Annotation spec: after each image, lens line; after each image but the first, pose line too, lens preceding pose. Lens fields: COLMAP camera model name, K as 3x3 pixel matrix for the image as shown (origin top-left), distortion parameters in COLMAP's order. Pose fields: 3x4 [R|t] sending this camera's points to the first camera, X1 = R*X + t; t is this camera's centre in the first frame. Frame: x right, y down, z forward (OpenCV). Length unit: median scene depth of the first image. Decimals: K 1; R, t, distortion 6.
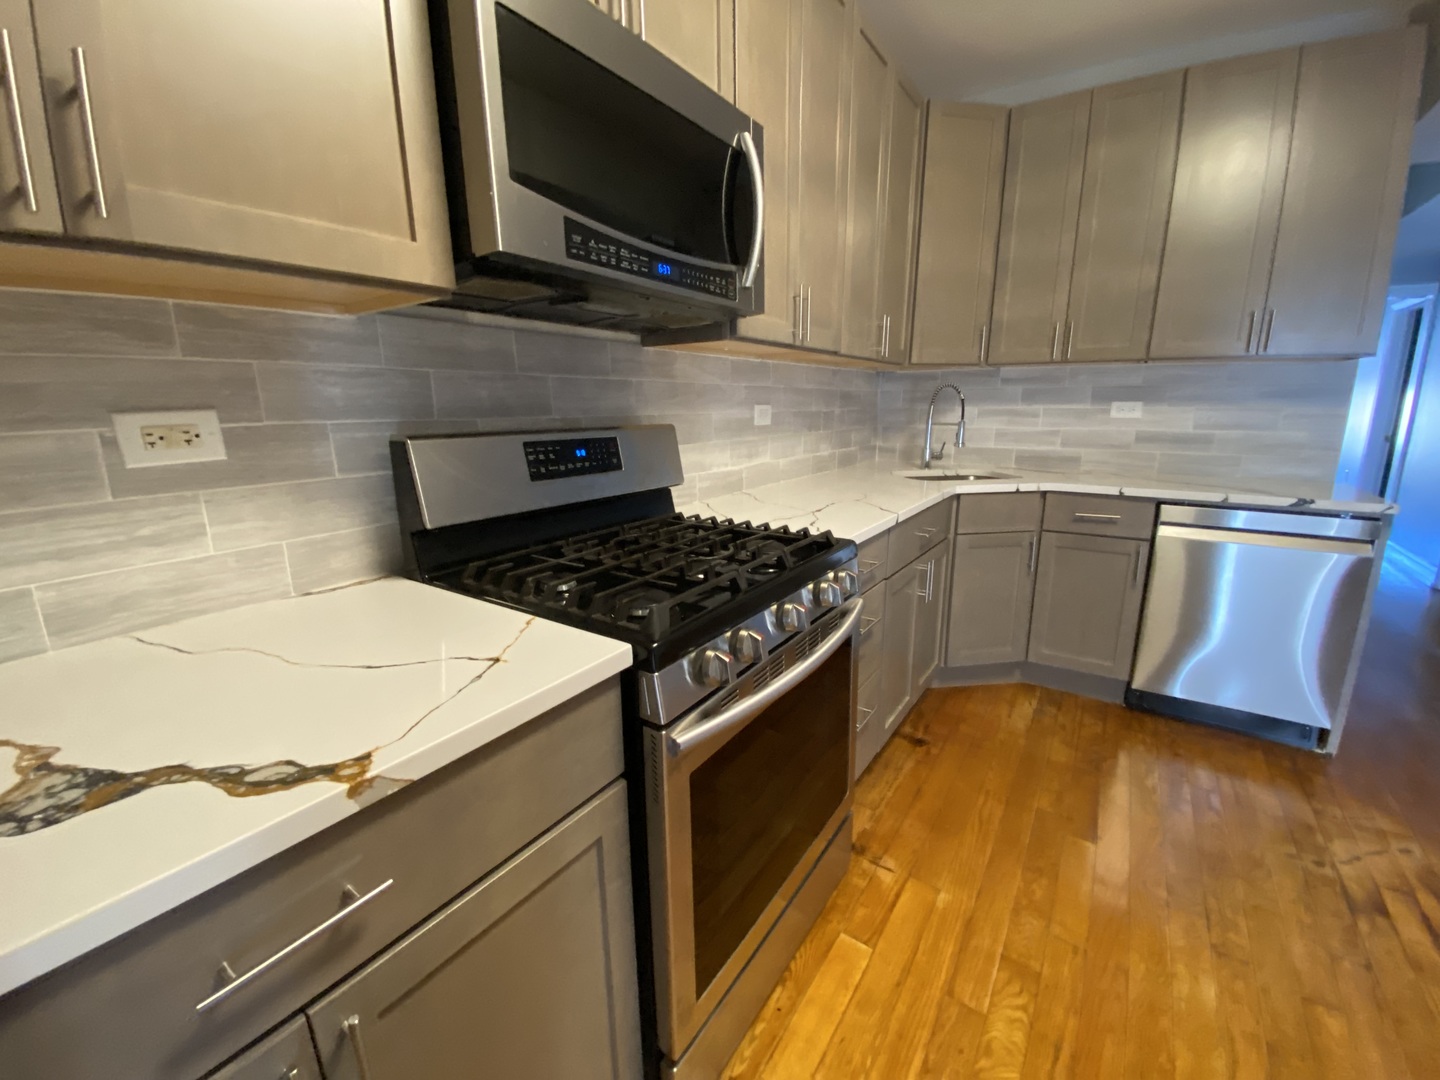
lens RADIAL K [[584.6, 0, 720.0], [0, 584.6, 540.0], [0, 0, 1]] dist [0.012215, -0.016952]
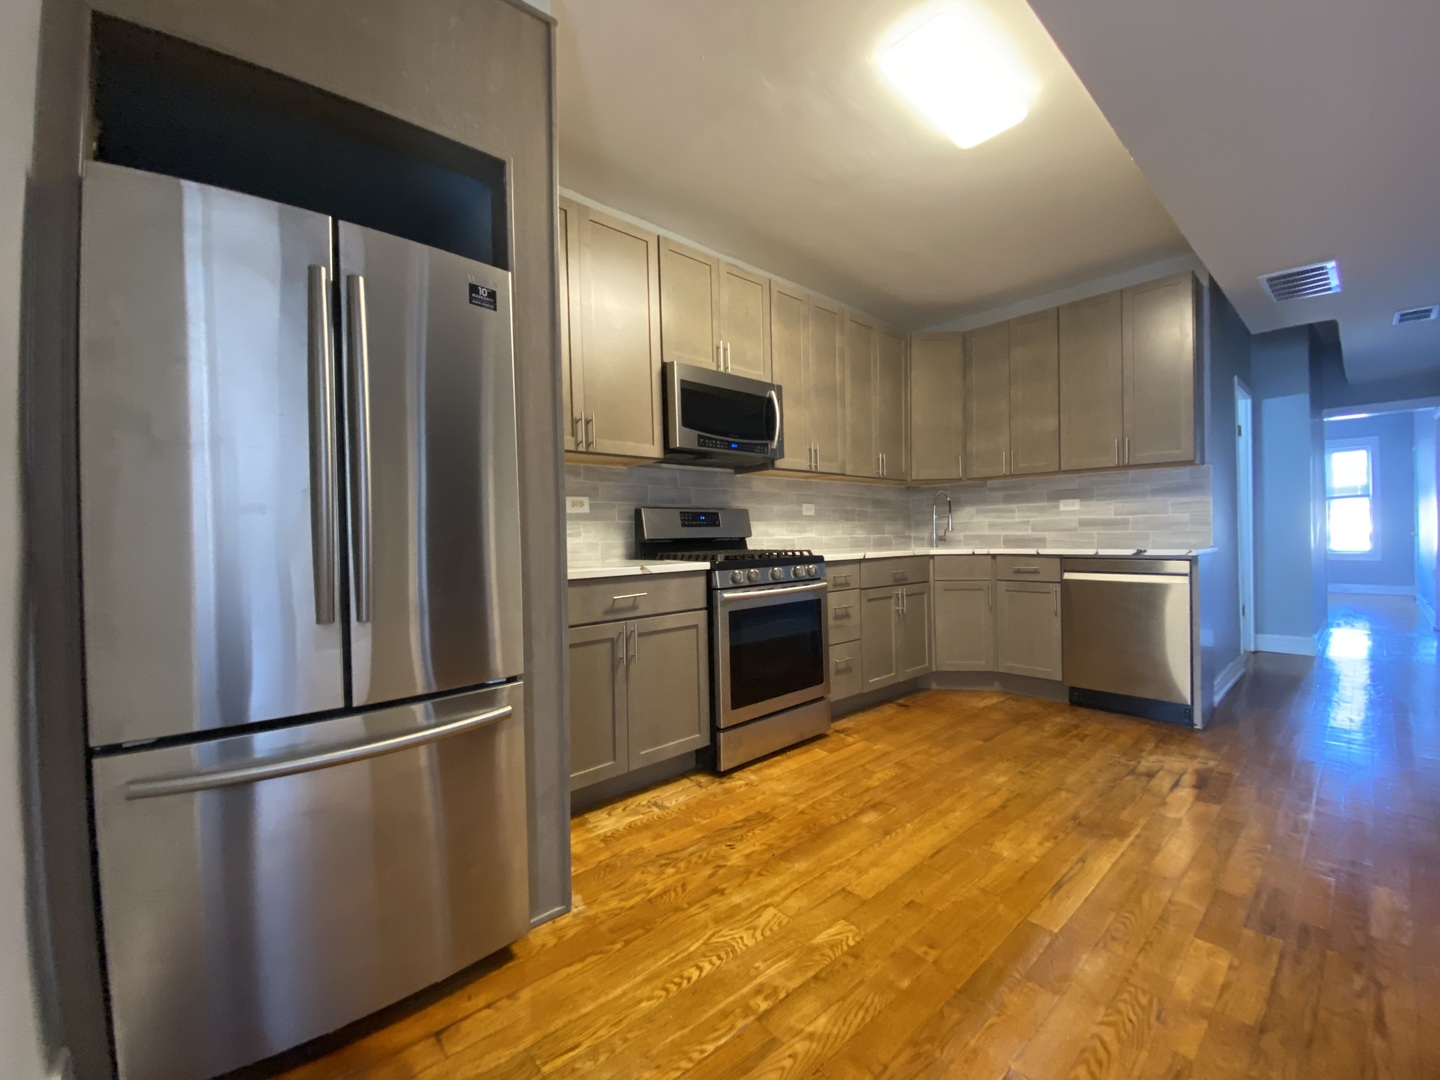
lens RADIAL K [[579.9, 0, 717.0], [0, 579.9, 538.4], [0, 0, 1]] dist [0.016663, -0.019959]
pose [[0.969209, -0.009885, -0.246043, 0.339856], [-0.043952, 0.976204, -0.212355, 0.369309], [0.242287, 0.216630, 0.945710, -1.022575]]
